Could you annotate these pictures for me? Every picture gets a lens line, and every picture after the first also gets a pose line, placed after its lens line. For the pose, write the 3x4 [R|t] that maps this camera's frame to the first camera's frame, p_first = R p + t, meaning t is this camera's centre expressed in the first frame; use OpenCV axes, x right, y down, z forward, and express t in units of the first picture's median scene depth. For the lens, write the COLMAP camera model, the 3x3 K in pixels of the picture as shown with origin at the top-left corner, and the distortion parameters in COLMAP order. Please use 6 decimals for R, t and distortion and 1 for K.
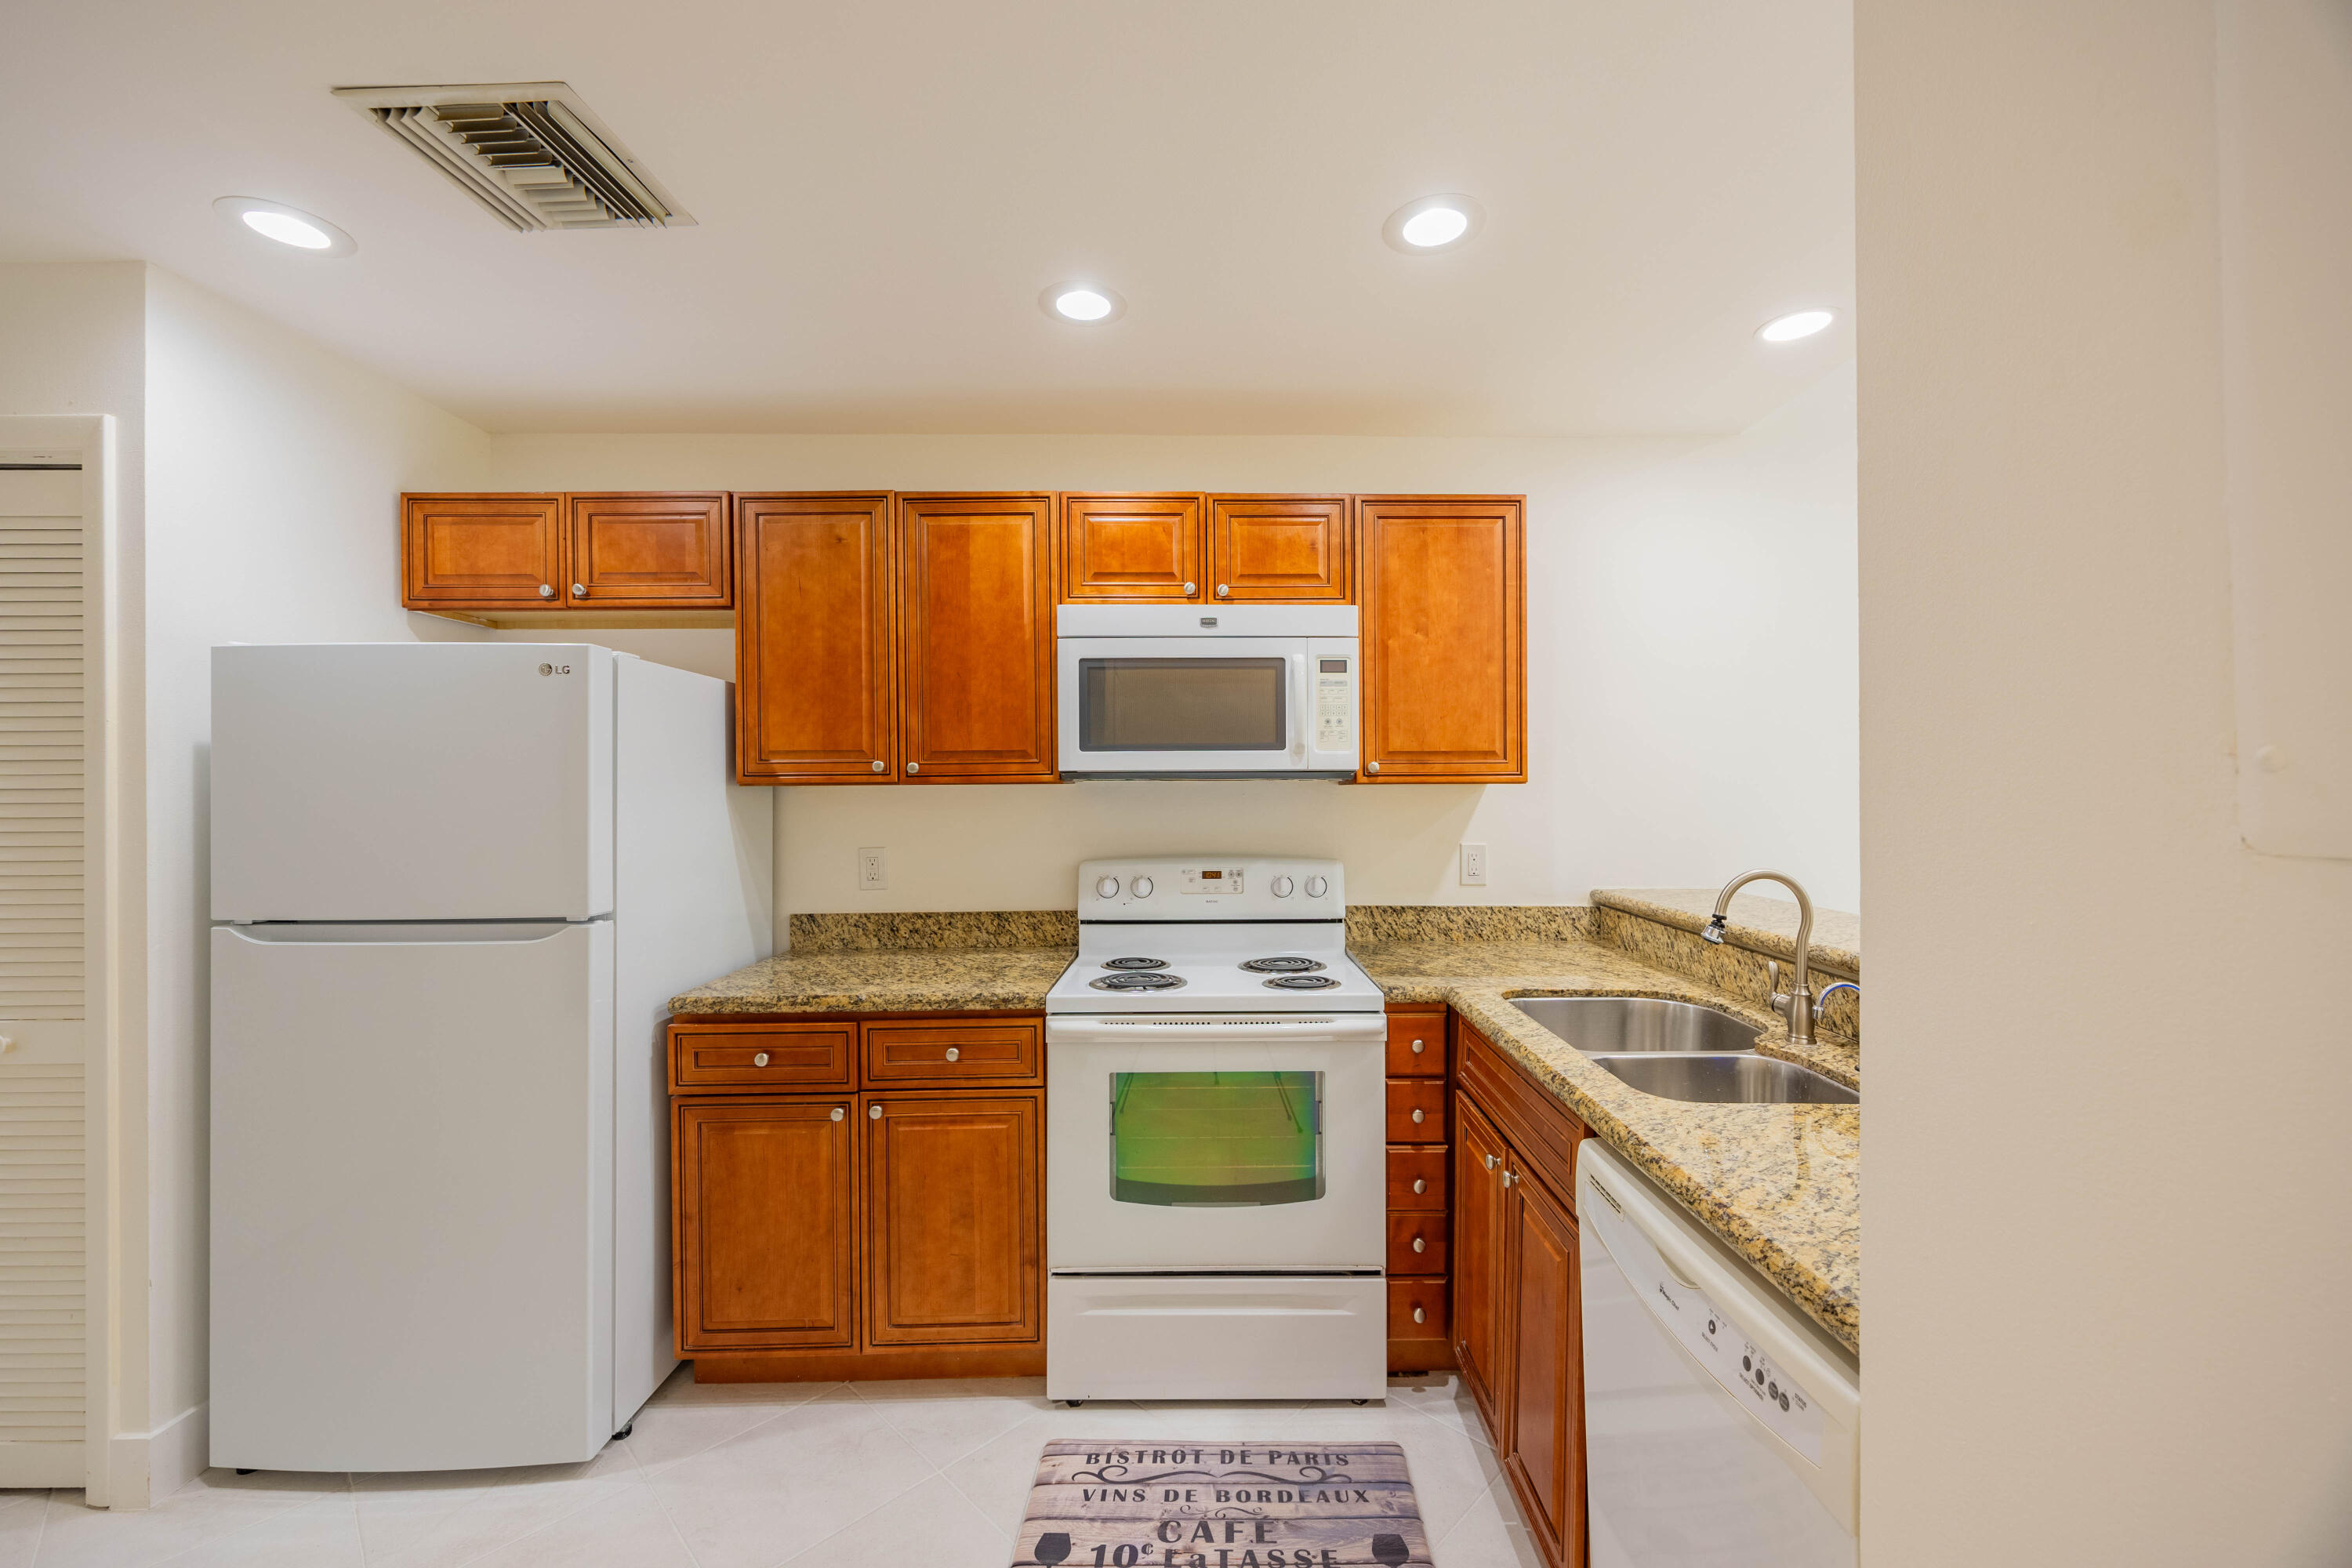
lens RADIAL K [[938.3, 0, 1212.1], [0, 938.3, 789.5], [0, 0, 1]] dist [-0.003398, 0.002209]
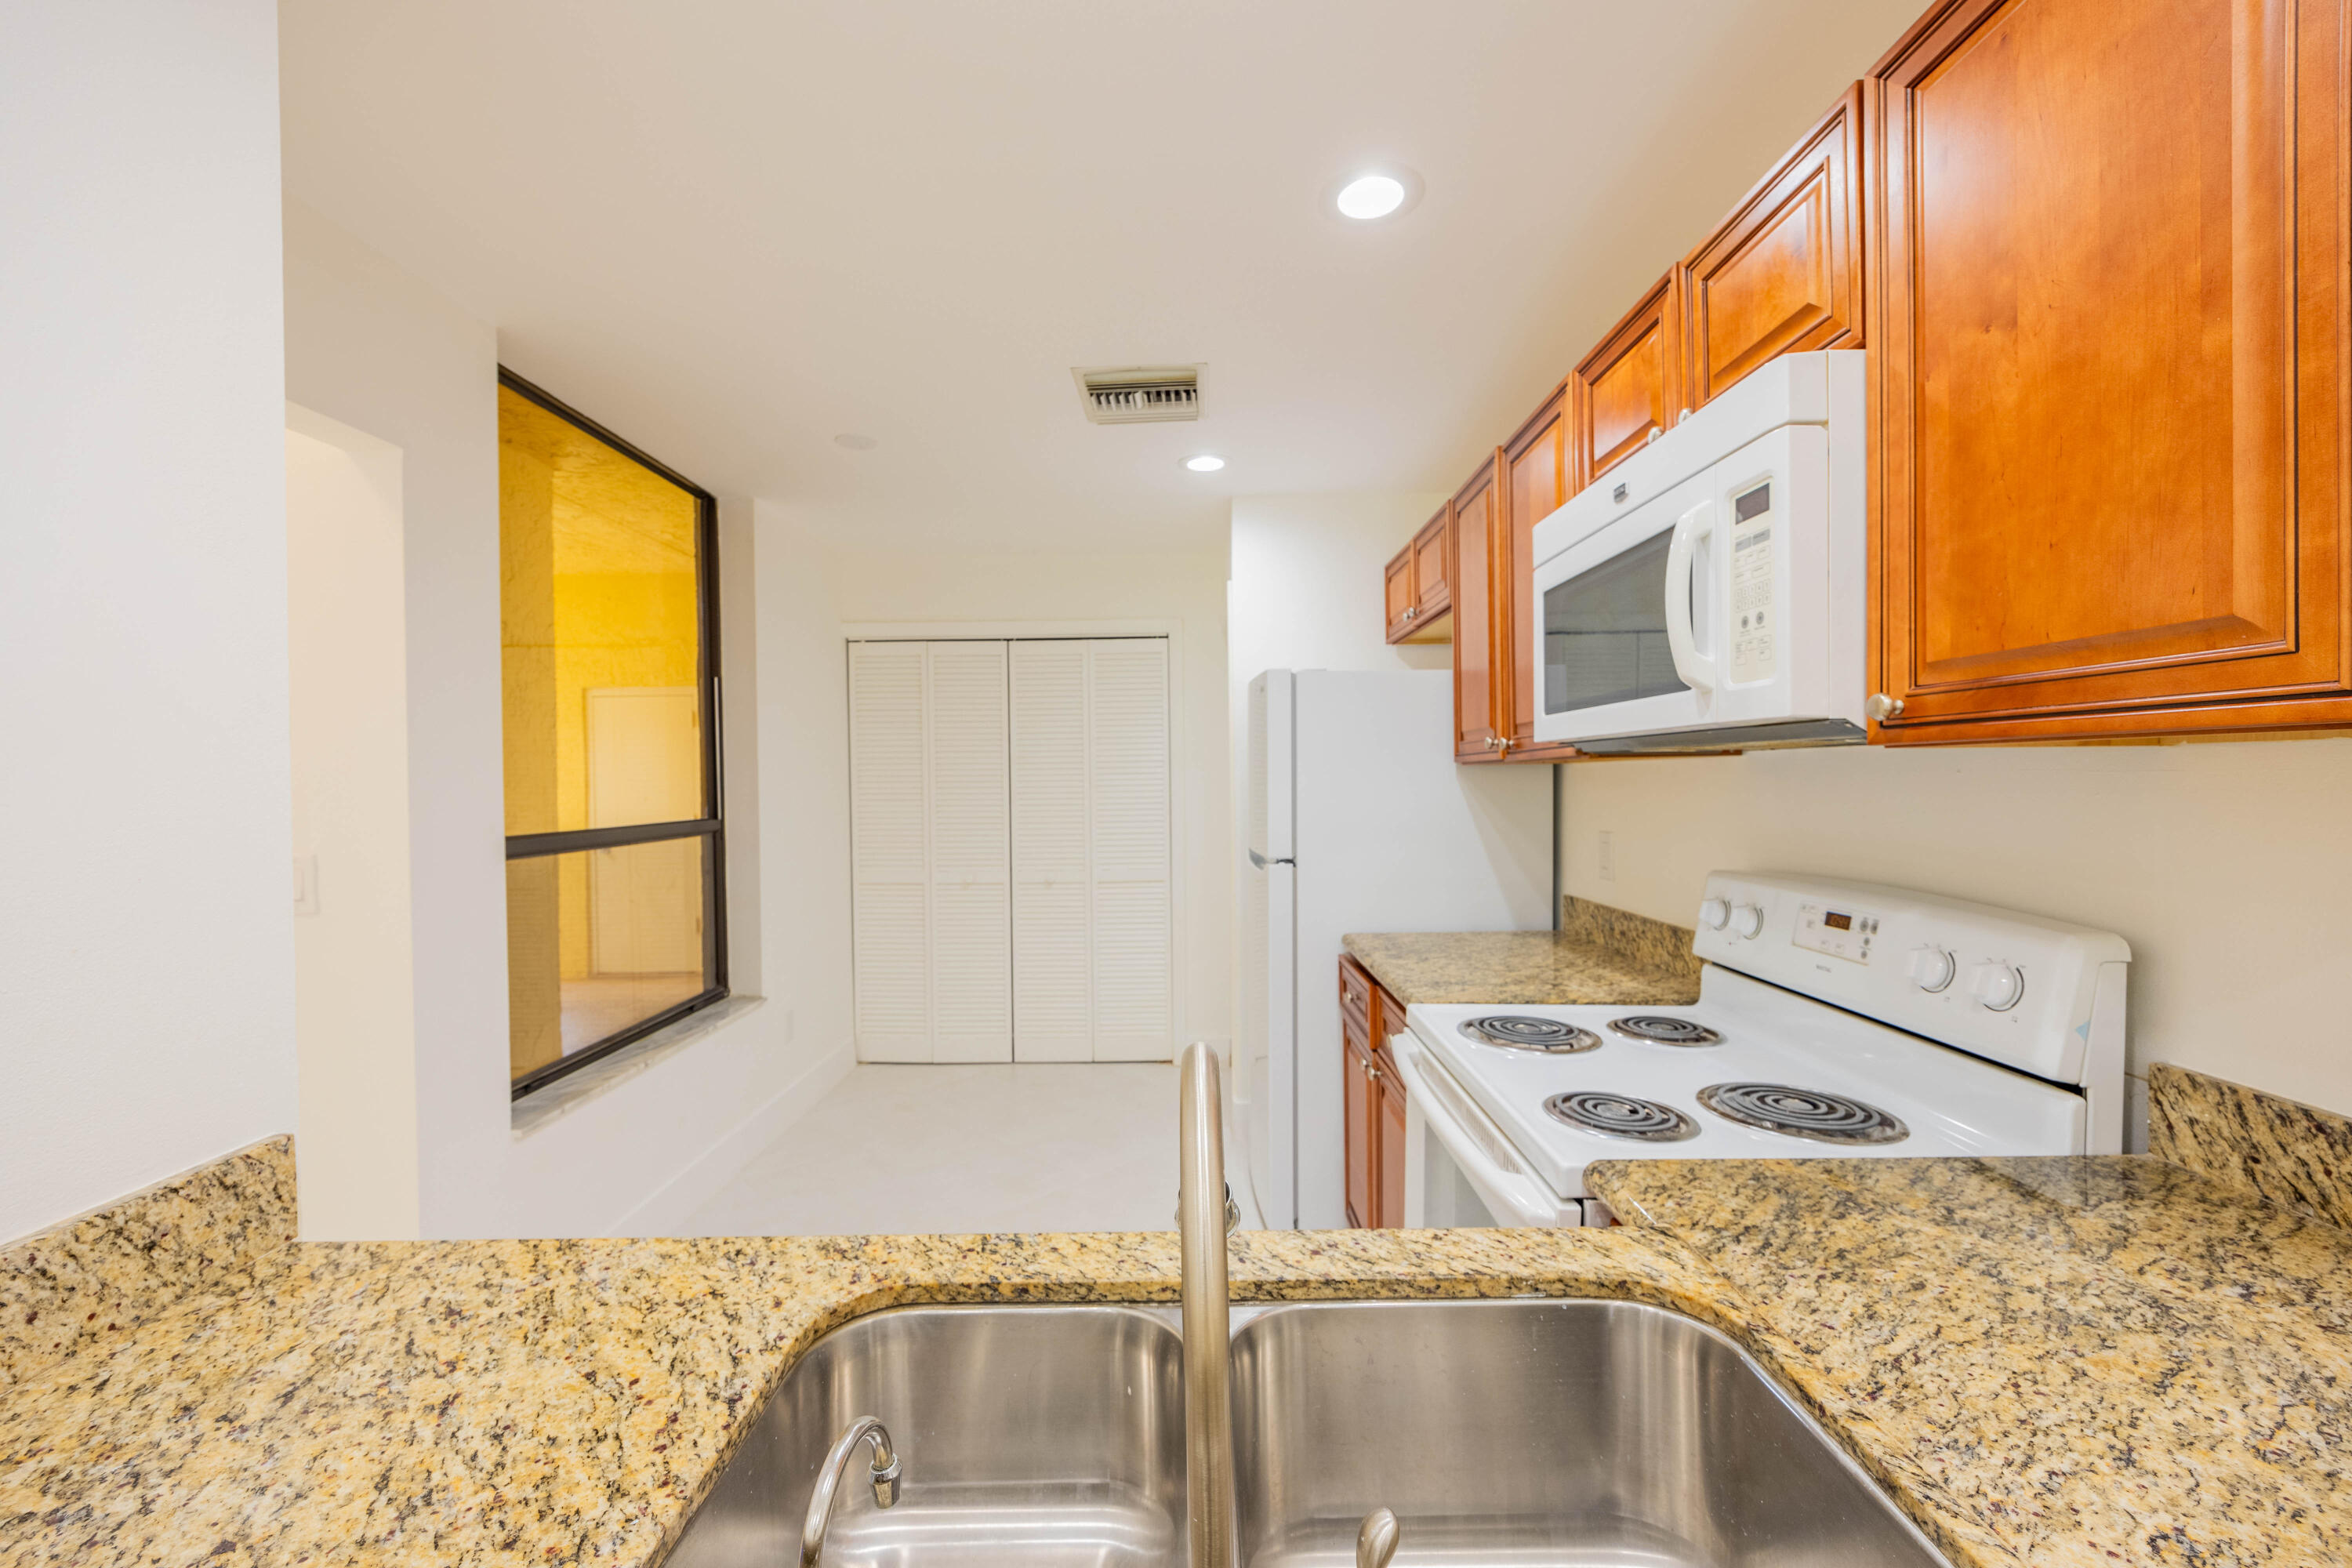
lens RADIAL K [[938.3, 0, 1170.3], [0, 938.3, 777.5], [0, 0, 1]] dist [-0.003398, 0.002209]
pose [[-0.030312, 0.004720, -0.999529, 0.619381], [0.010260, 0.999938, 0.004410, 0.003224], [0.999488, -0.010122, -0.030358, 0.718365]]
